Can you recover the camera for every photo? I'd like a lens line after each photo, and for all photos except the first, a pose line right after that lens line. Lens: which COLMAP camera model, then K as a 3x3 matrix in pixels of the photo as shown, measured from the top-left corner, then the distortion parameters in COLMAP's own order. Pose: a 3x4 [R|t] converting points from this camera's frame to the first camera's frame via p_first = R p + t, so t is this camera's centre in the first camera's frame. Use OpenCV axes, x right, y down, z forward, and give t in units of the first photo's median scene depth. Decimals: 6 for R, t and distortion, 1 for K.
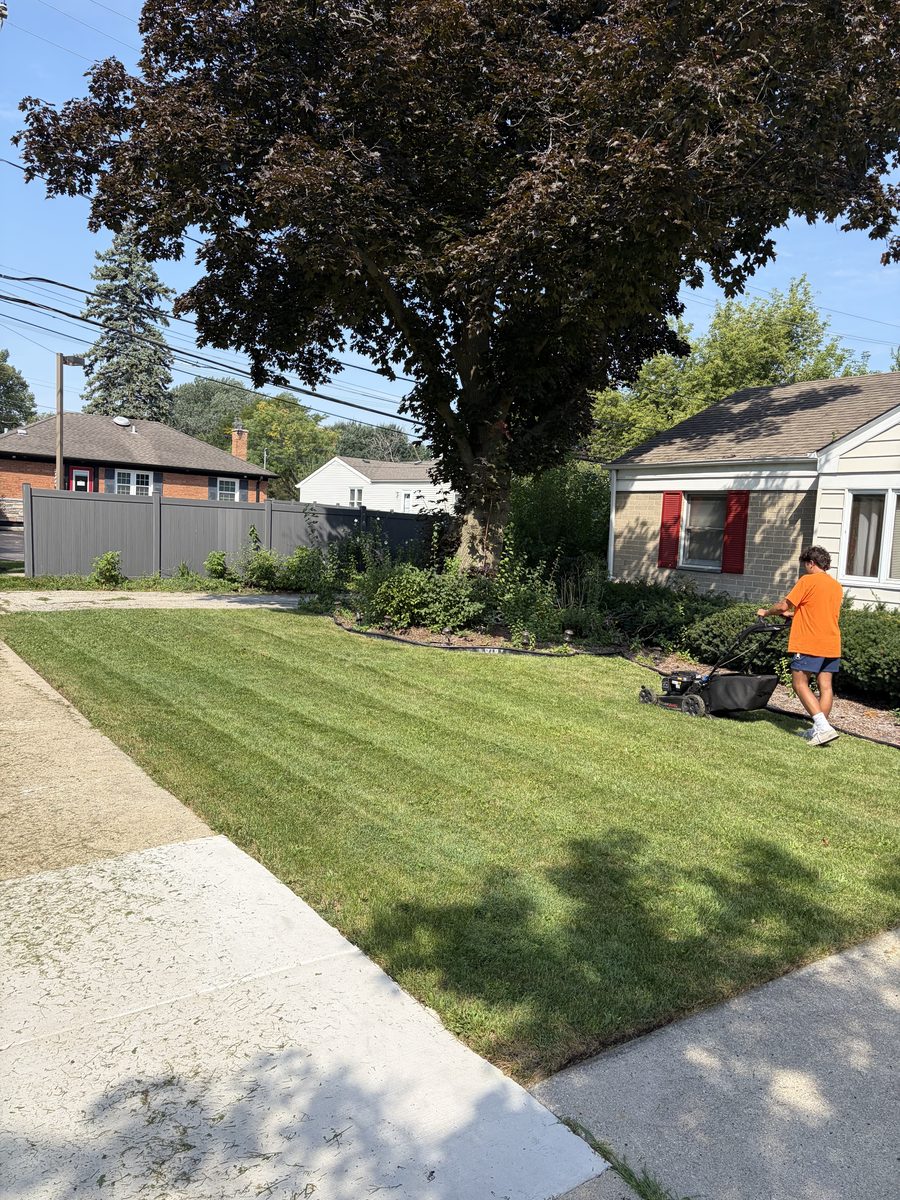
lens RADIAL K [[896.3, 0, 450.0], [0, 896.3, 600.0], [0, 0, 1]] dist [0.082784, -0.243323]
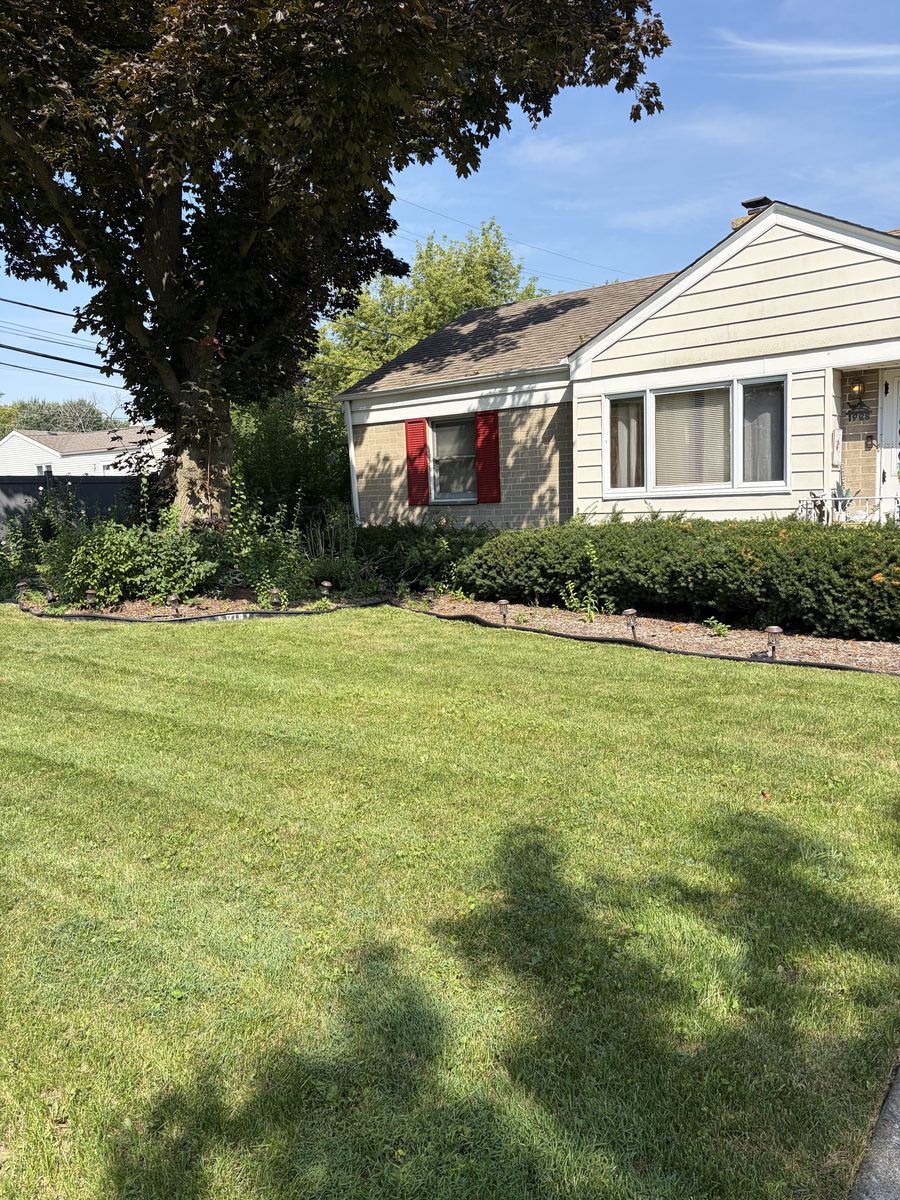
lens RADIAL K [[946.3, 0, 447.6], [0, 946.3, 578.7], [0, 0, 1]] dist [0.048917, -0.066660]
pose [[0.953432, -0.119222, 0.277043, -0.002188], [0.115105, 0.992865, 0.031139, 0.017088], [-0.278779, 0.002200, 0.960353, 0.126104]]
